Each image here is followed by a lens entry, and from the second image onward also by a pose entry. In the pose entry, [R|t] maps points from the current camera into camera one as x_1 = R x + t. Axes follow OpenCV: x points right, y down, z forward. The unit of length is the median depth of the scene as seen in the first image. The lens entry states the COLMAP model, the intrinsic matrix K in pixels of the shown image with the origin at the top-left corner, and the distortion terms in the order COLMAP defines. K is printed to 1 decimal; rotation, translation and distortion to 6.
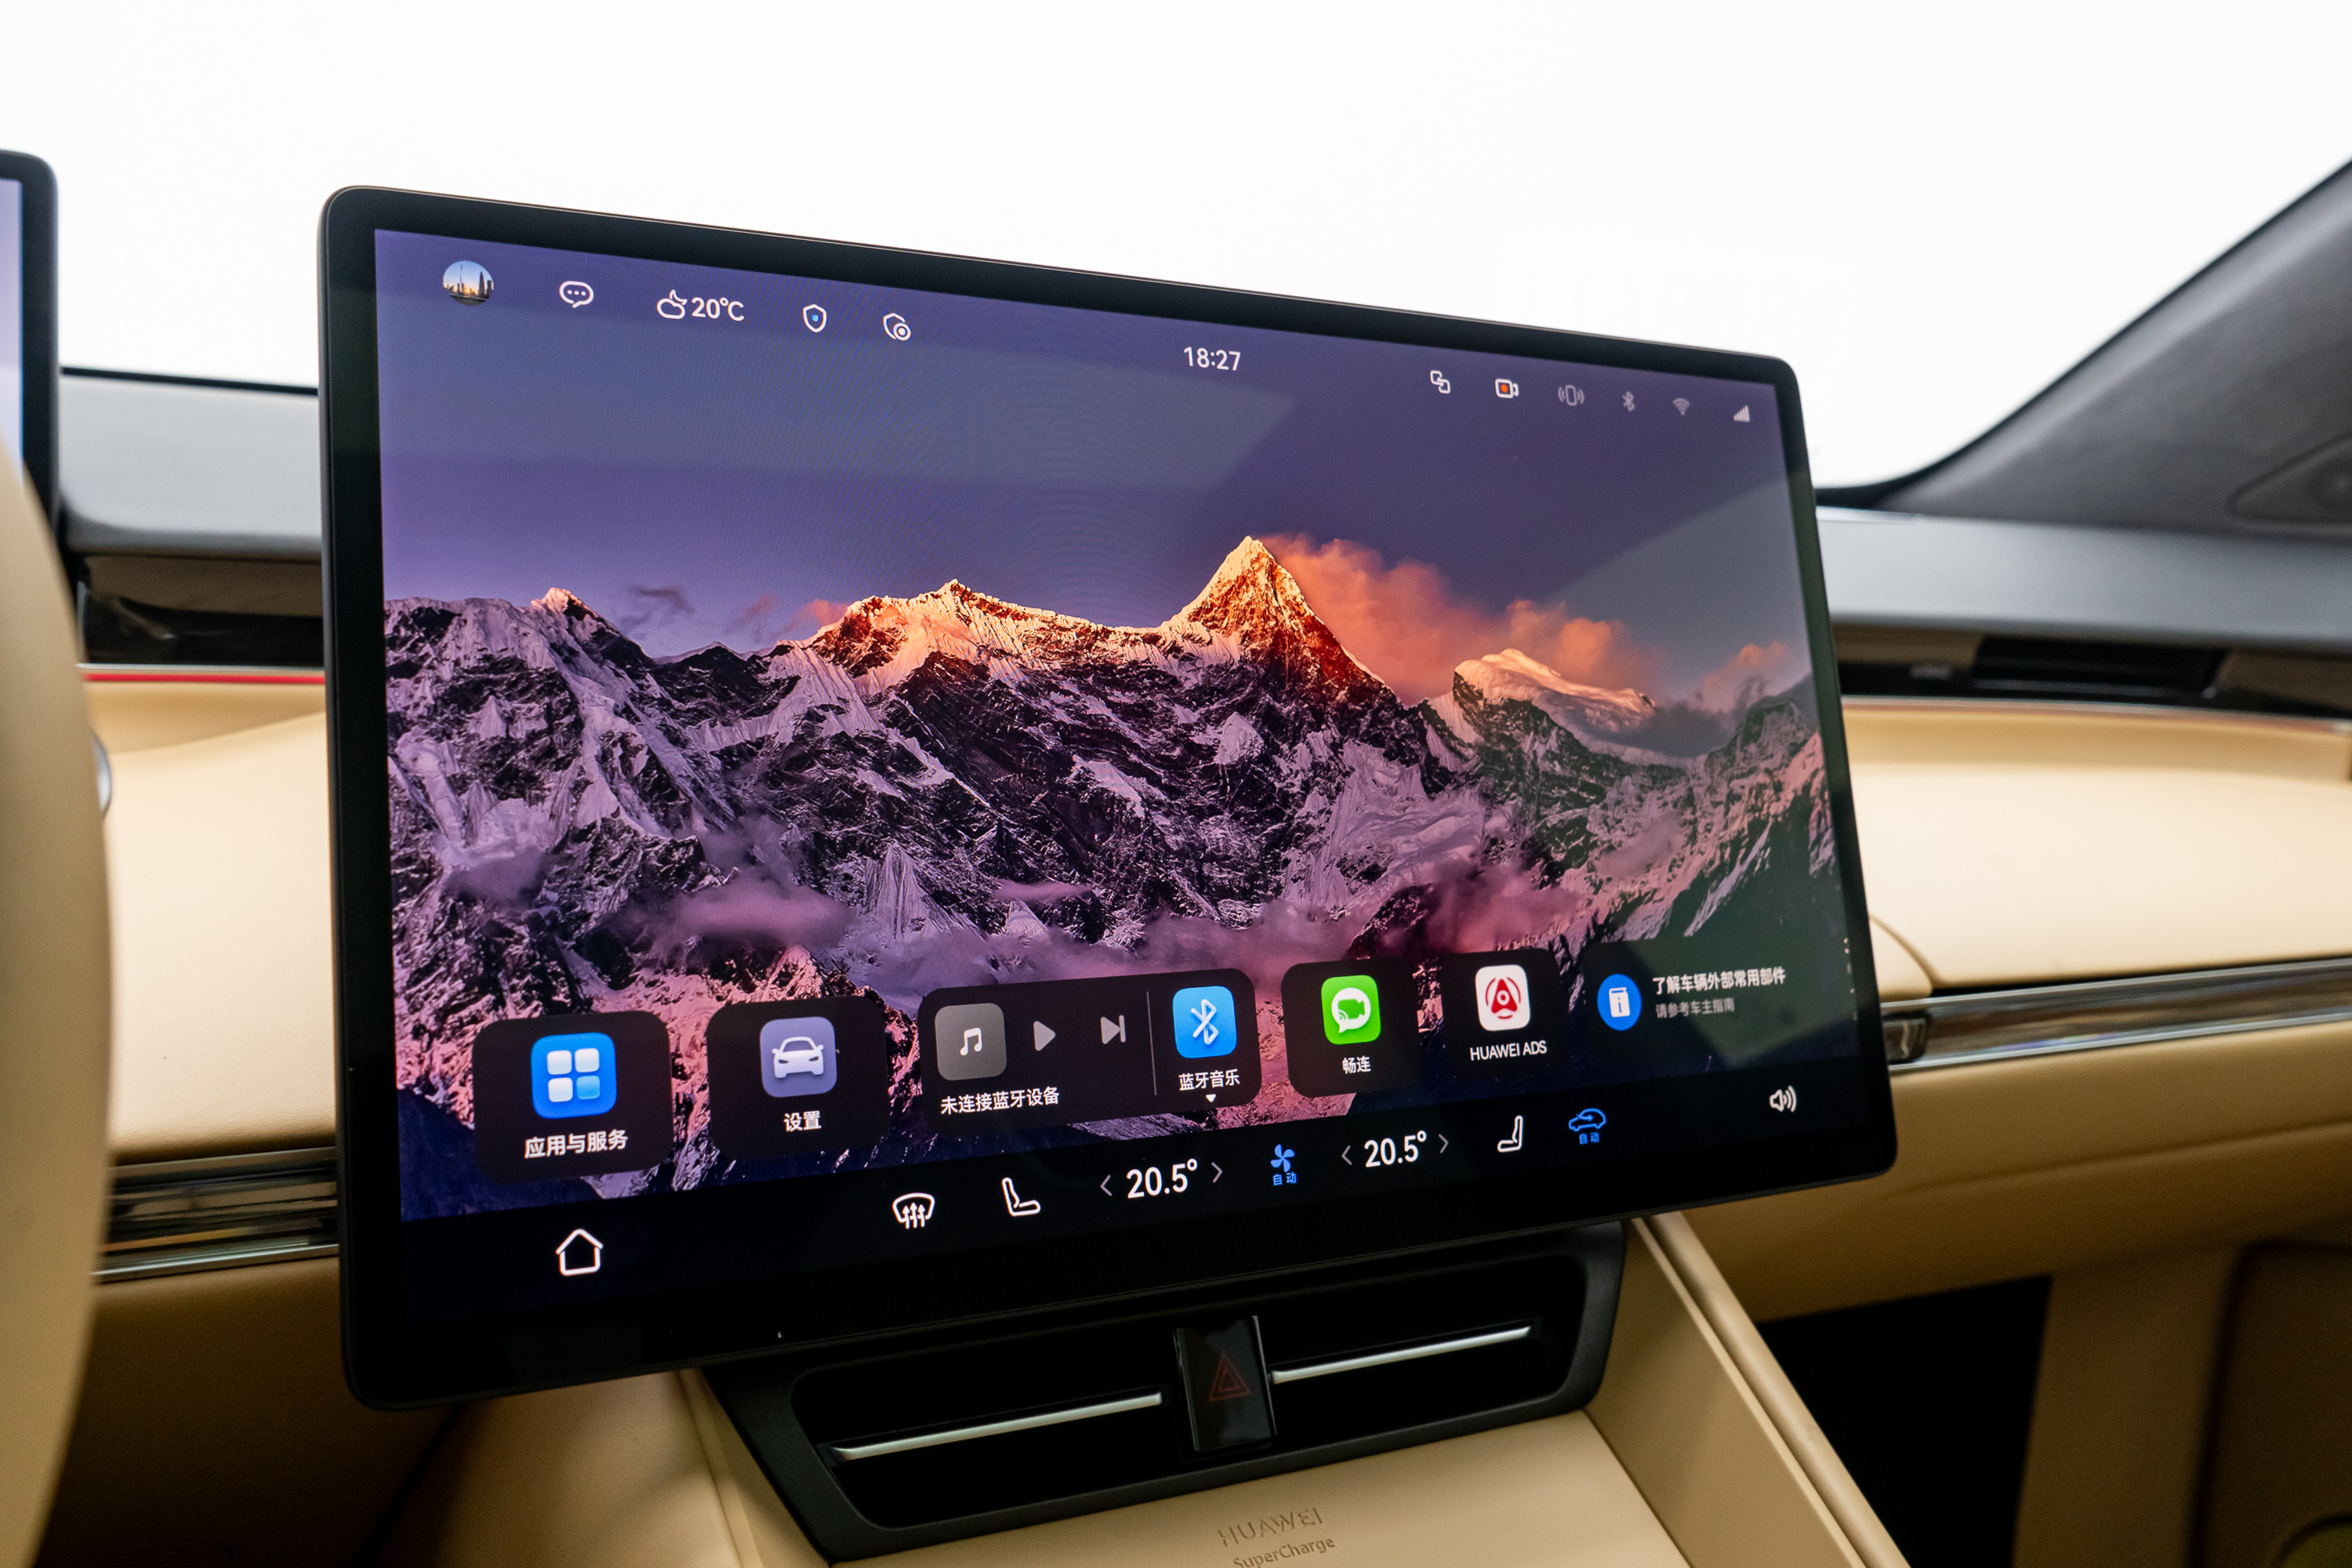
lens RADIAL K [[1894.3, 0, 1176.8], [0, 1894.3, 764.5], [0, 0, 1]] dist [-0.011883, 0.003911]
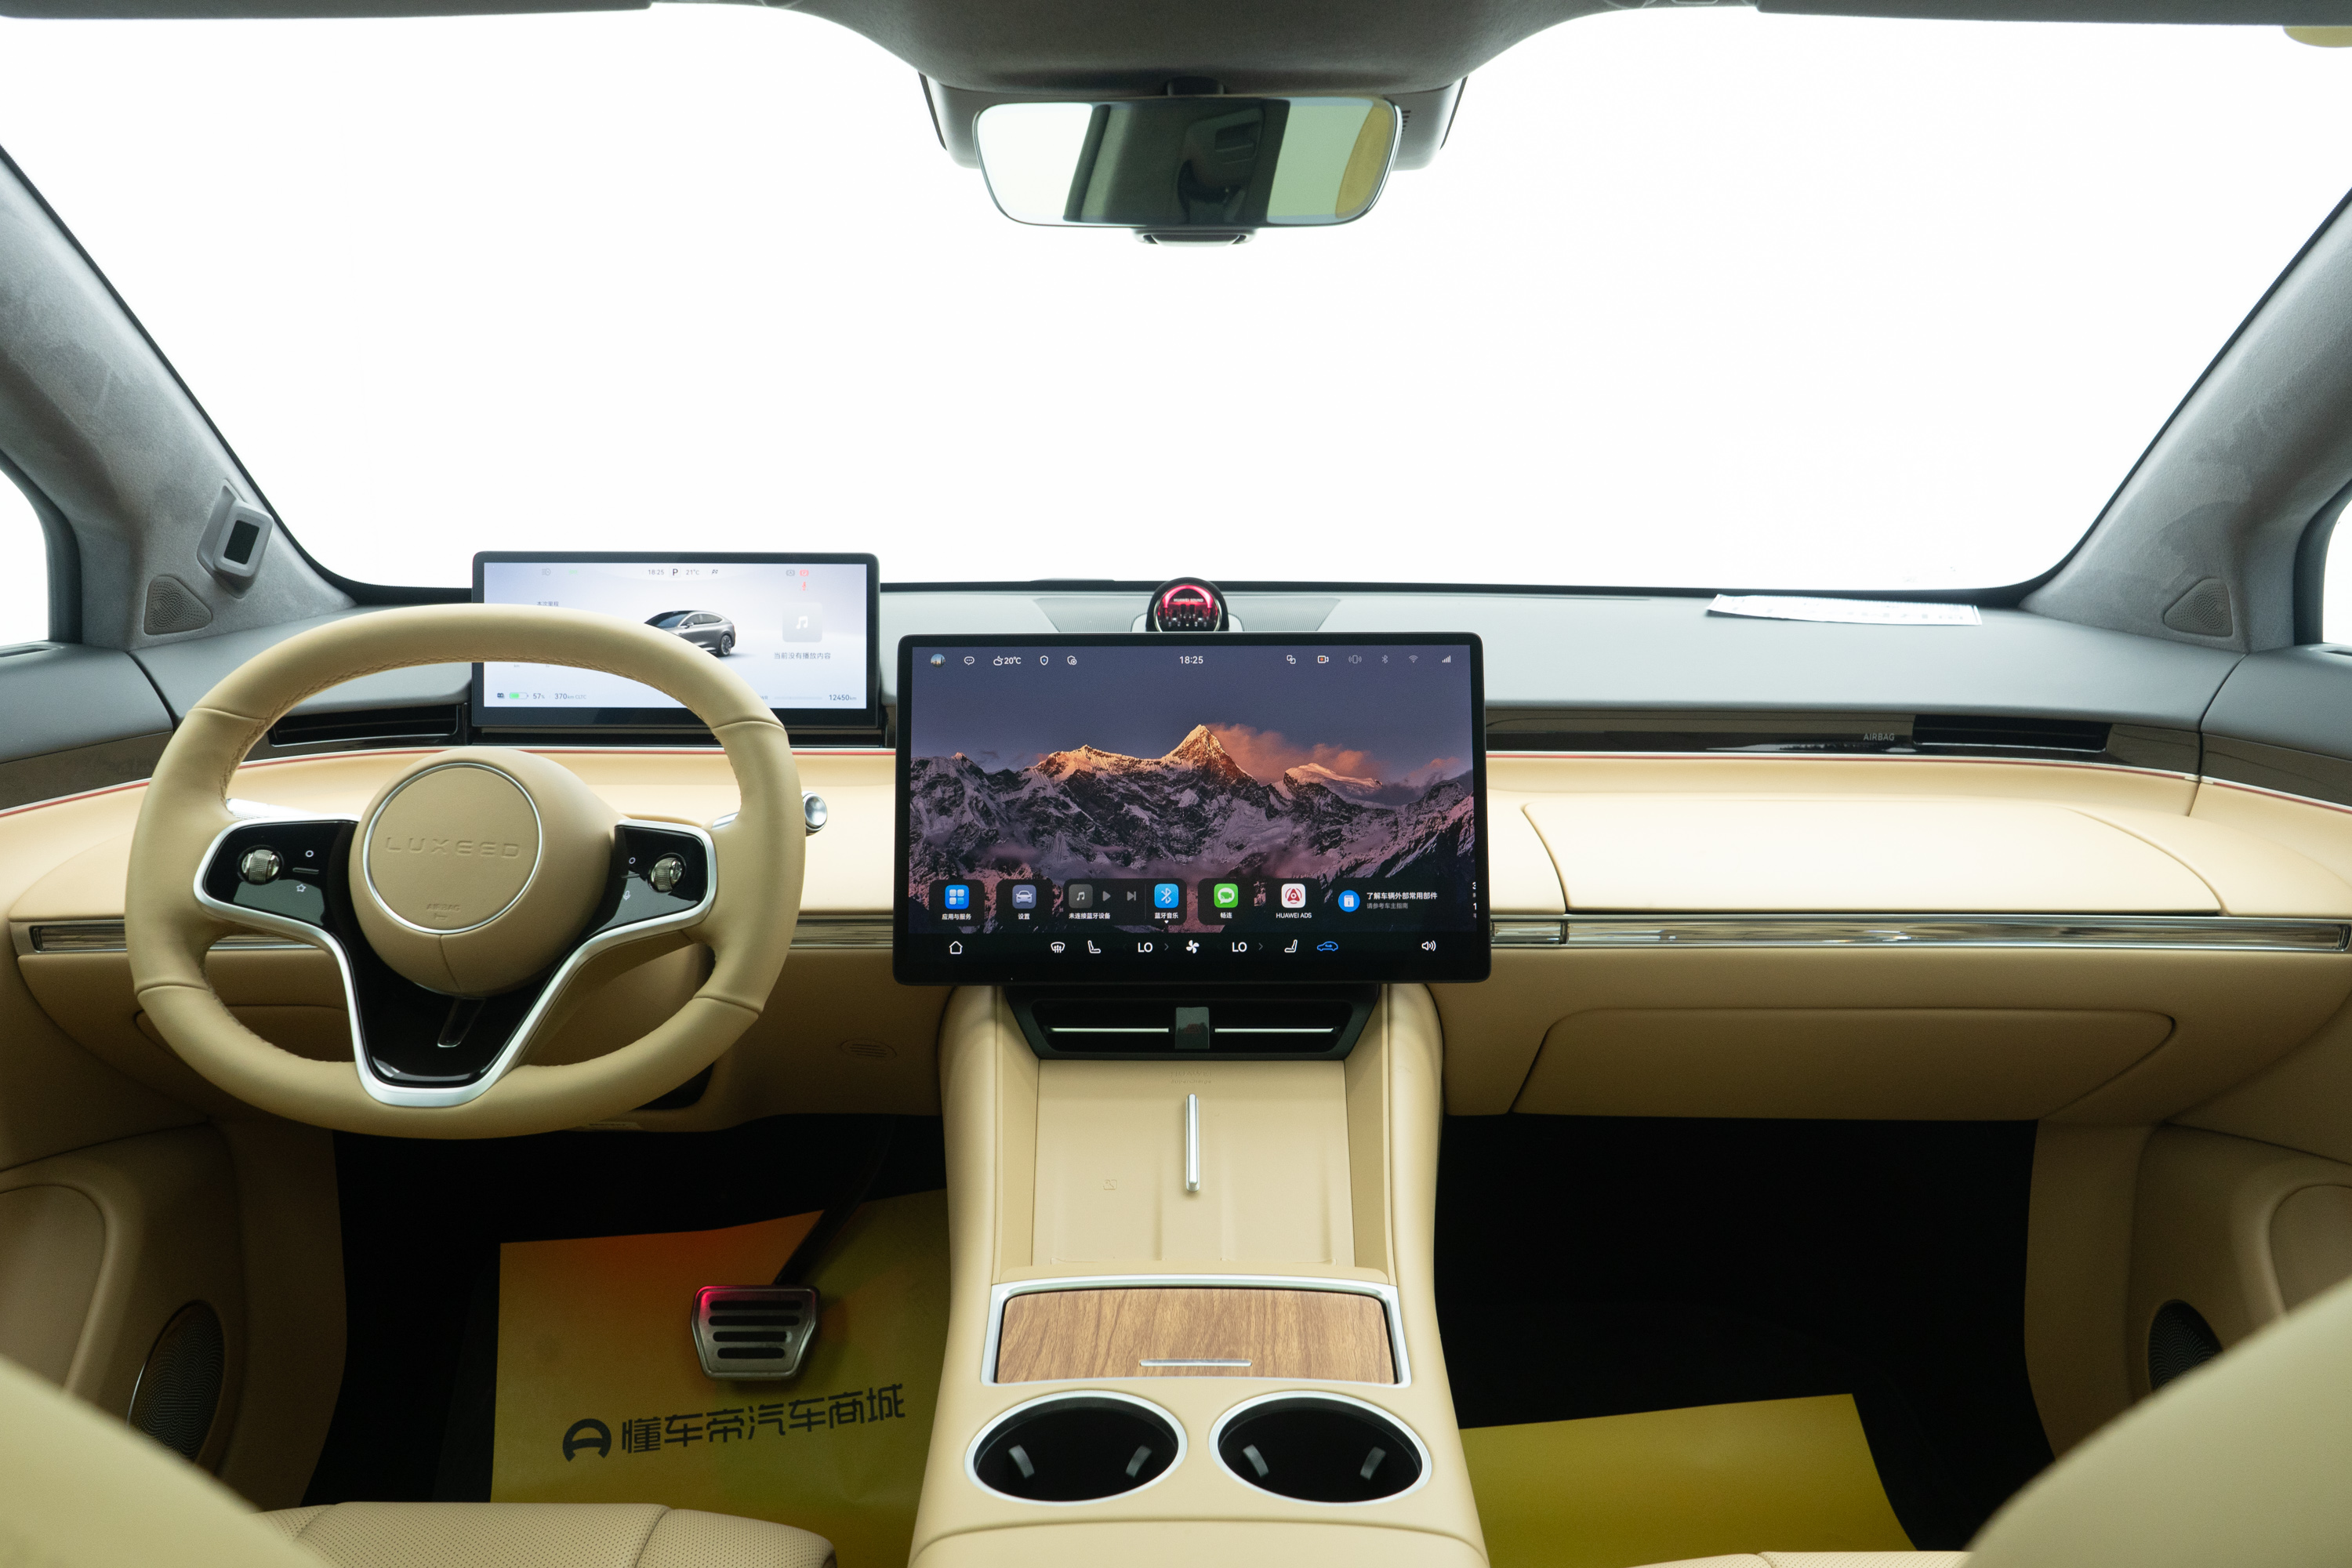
lens RADIAL K [[1894.3, 0, 1177.1], [0, 1894.3, 770.5], [0, 0, 1]] dist [-0.011883, 0.003911]
pose [[0.885159, 0.019371, -0.464886, 1.357254], [-0.006831, 0.999566, 0.028645, -0.138184], [0.465239, -0.022180, 0.884907, -1.541127]]
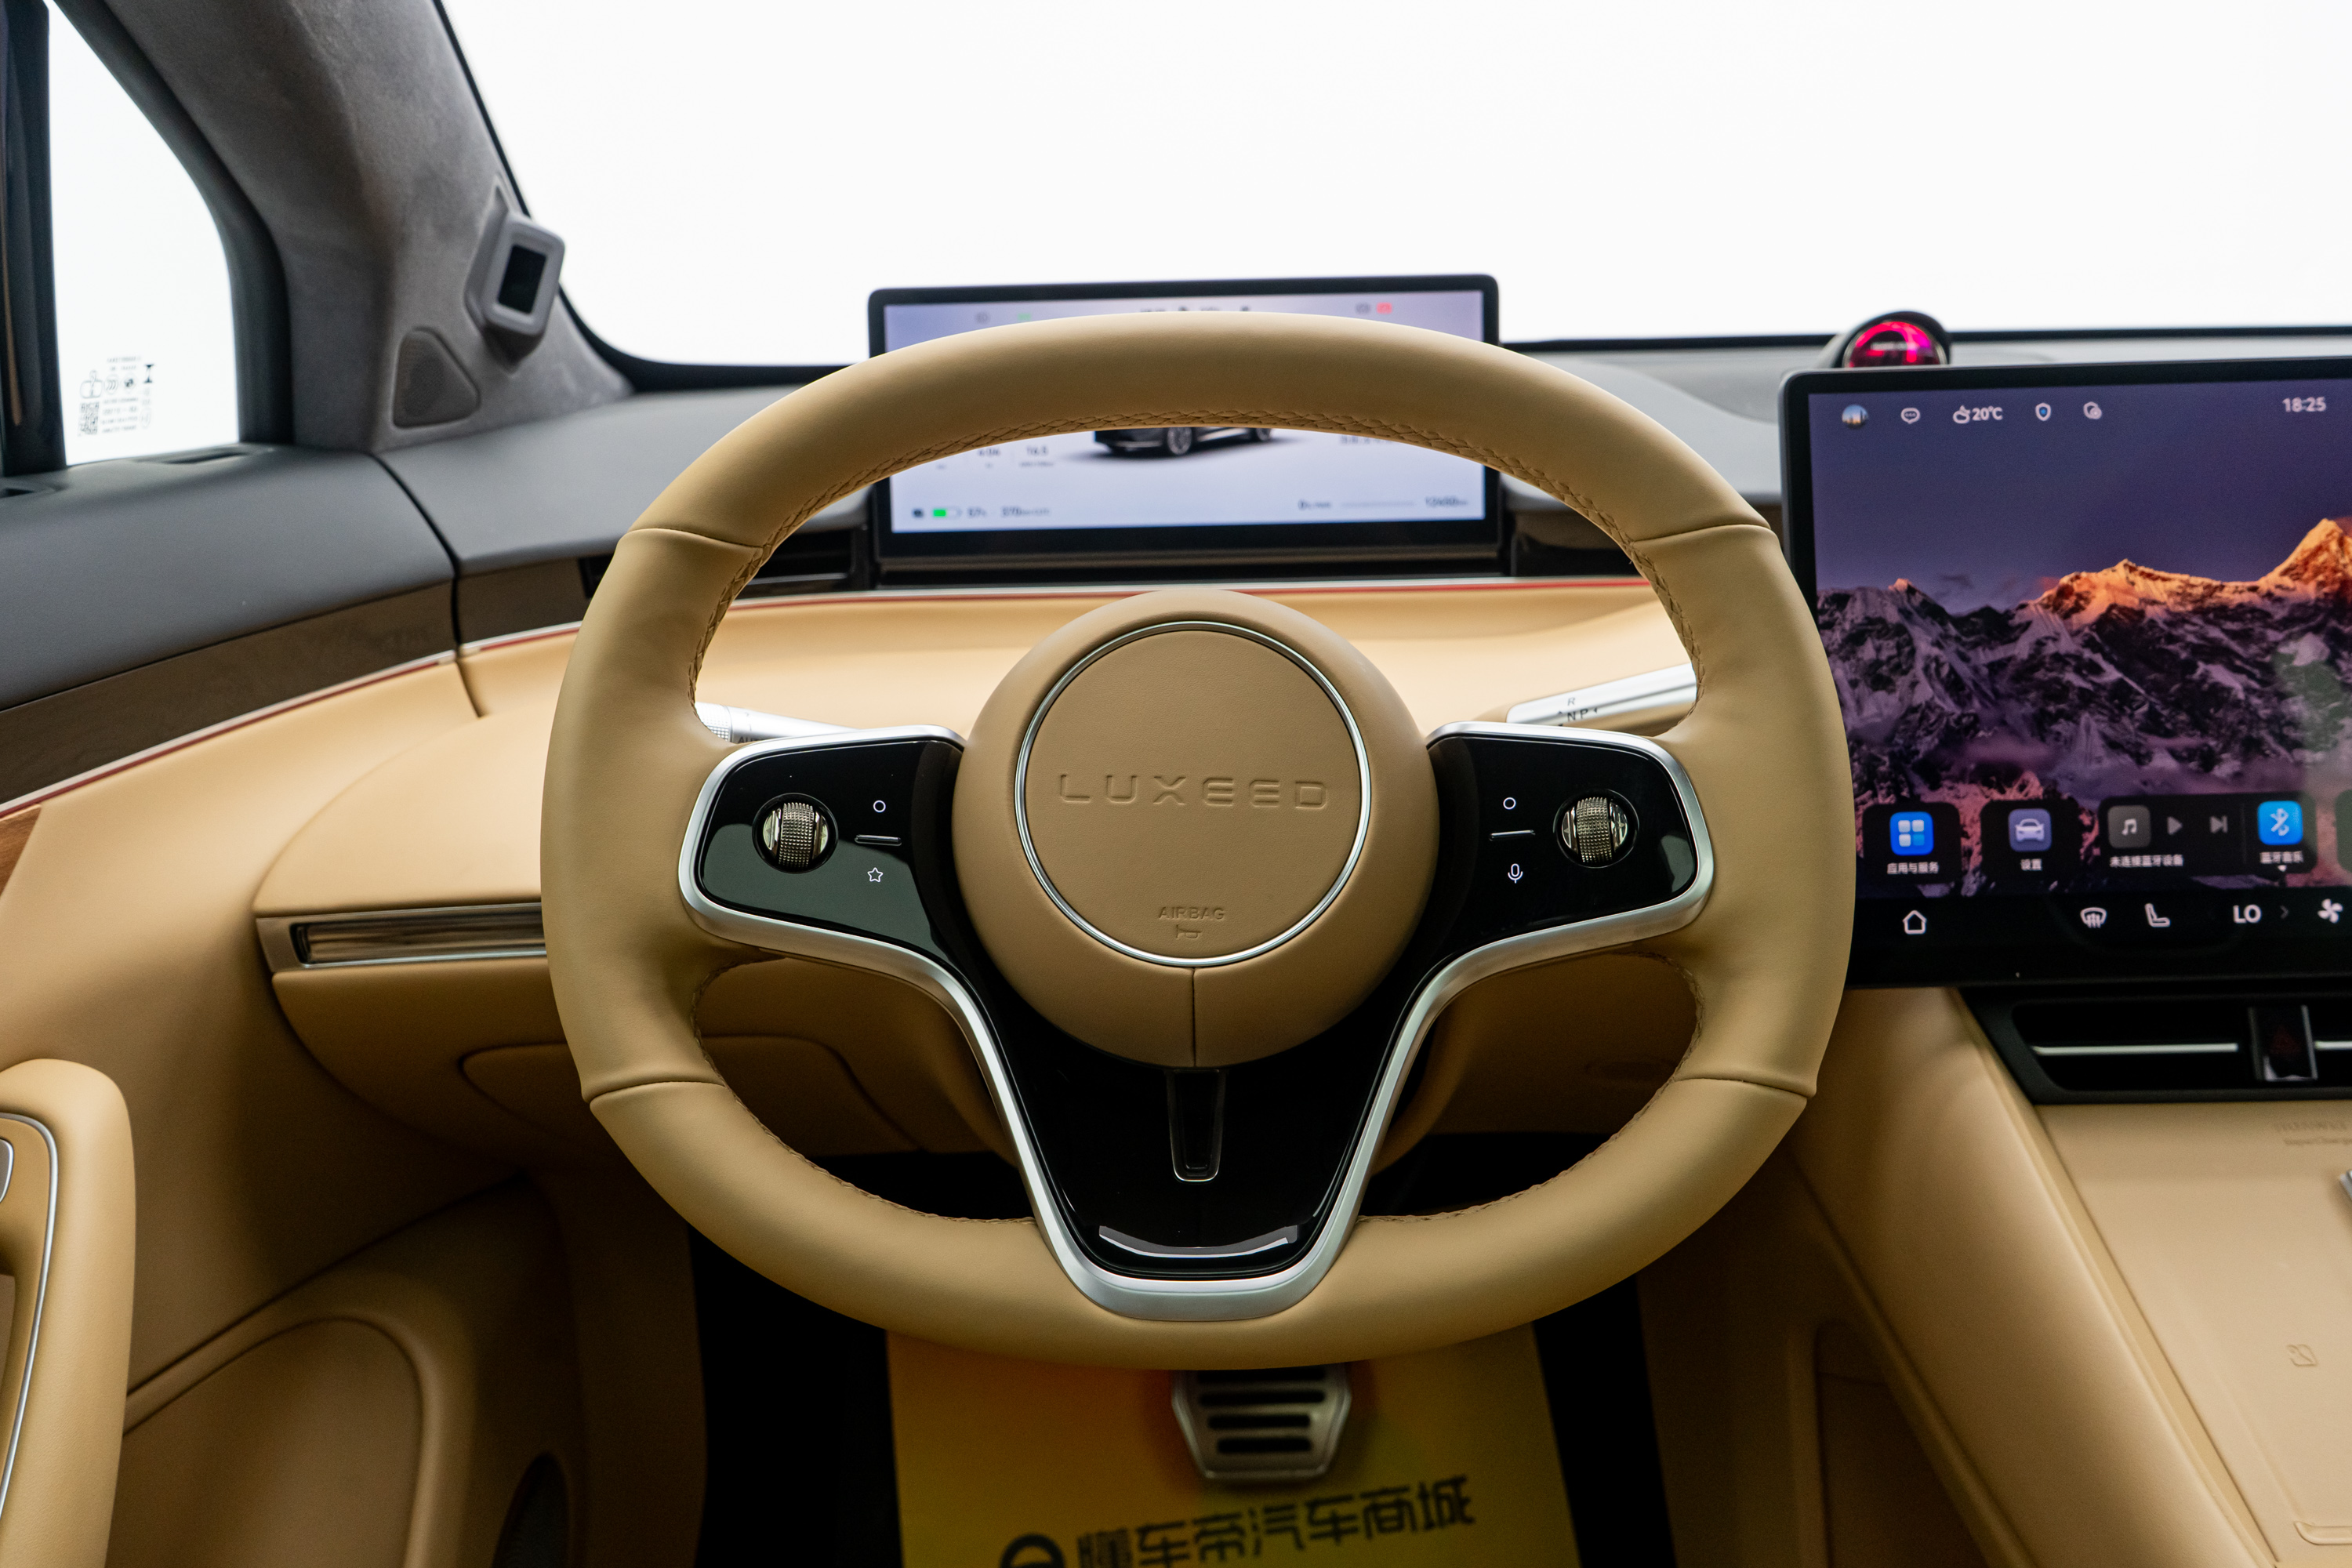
lens RADIAL K [[1894.3, 0, 1177.9], [0, 1894.3, 770.8], [0, 0, 1]] dist [-0.011883, 0.003911]
pose [[0.880386, 0.037904, -0.472741, -0.054514], [0.019542, 0.993055, 0.116016, -0.117952], [0.473855, -0.111377, 0.873531, -0.883382]]
